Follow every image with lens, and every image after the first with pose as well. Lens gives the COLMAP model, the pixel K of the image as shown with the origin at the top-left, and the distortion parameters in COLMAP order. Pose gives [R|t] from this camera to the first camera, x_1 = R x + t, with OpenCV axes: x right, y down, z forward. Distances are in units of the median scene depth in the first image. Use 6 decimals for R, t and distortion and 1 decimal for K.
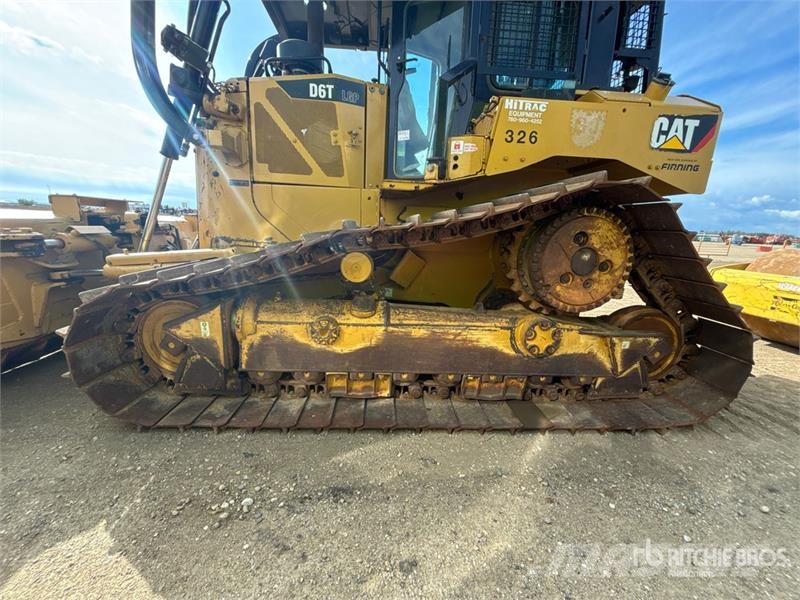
lens RADIAL K [[324.9, 0, 403.1], [0, 324.9, 306.4], [0, 0, 1]] dist [0.000559, 0.000282]
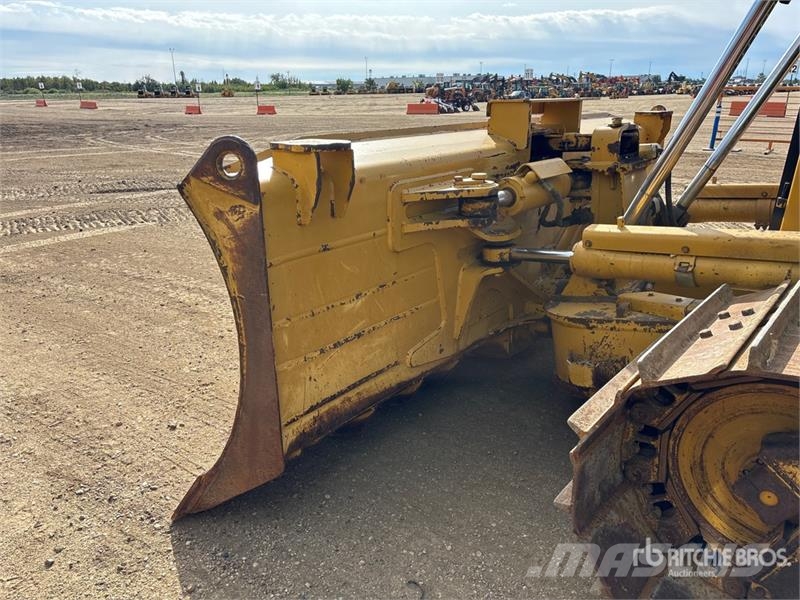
lens RADIAL K [[606.2, 0, 400.0], [0, 606.2, 300.0], [0, 0, 1]] dist [0.025058, -0.000212]
pose [[0.734208, 0.174485, -0.656121, -0.575788], [-0.123333, 0.984609, 0.123830, -0.149774], [0.667629, -0.009996, 0.744427, 0.143466]]
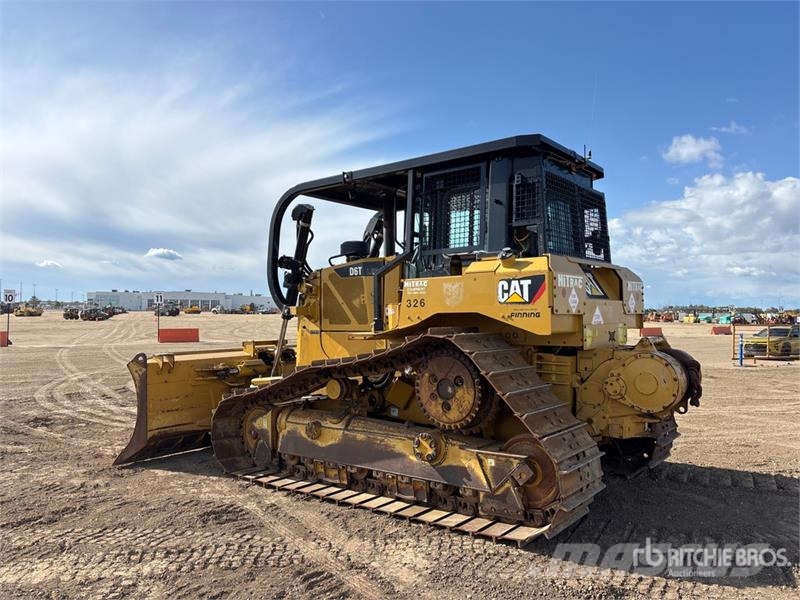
lens RADIAL K [[628.2, 0, 402.8], [0, 628.2, 297.1], [0, 0, 1]] dist [0.030131, -0.002158]
pose [[0.744010, -0.071171, -0.664367, 2.067388], [-0.116860, 0.965125, -0.234260, 0.114420], [0.657870, 0.251930, 0.709745, -0.990010]]
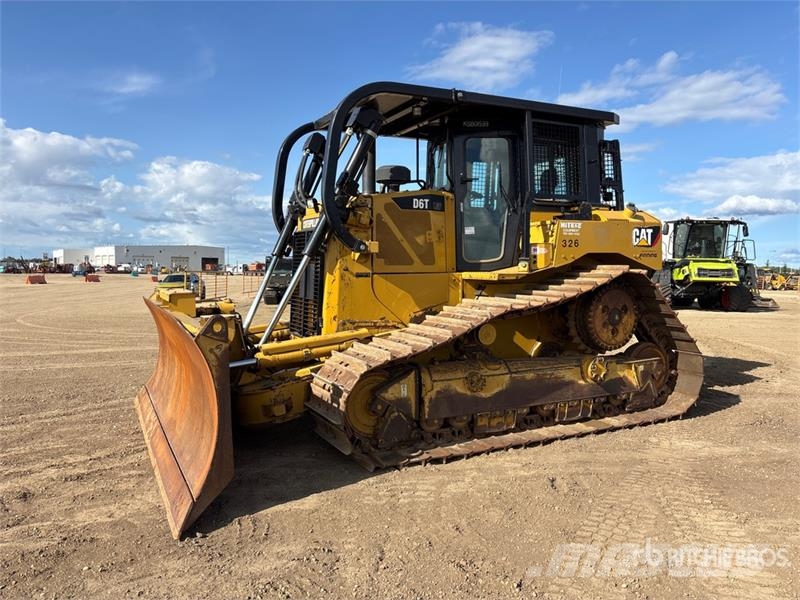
lens RADIAL K [[606.2, 0, 400.0], [0, 606.2, 300.0], [0, 0, 1]] dist [0.025058, -0.000212]
pose [[0.917331, -0.072074, 0.391546, -1.492729], [0.136066, 0.981013, -0.138202, 0.045059], [-0.374151, 0.180053, 0.909721, -1.265171]]
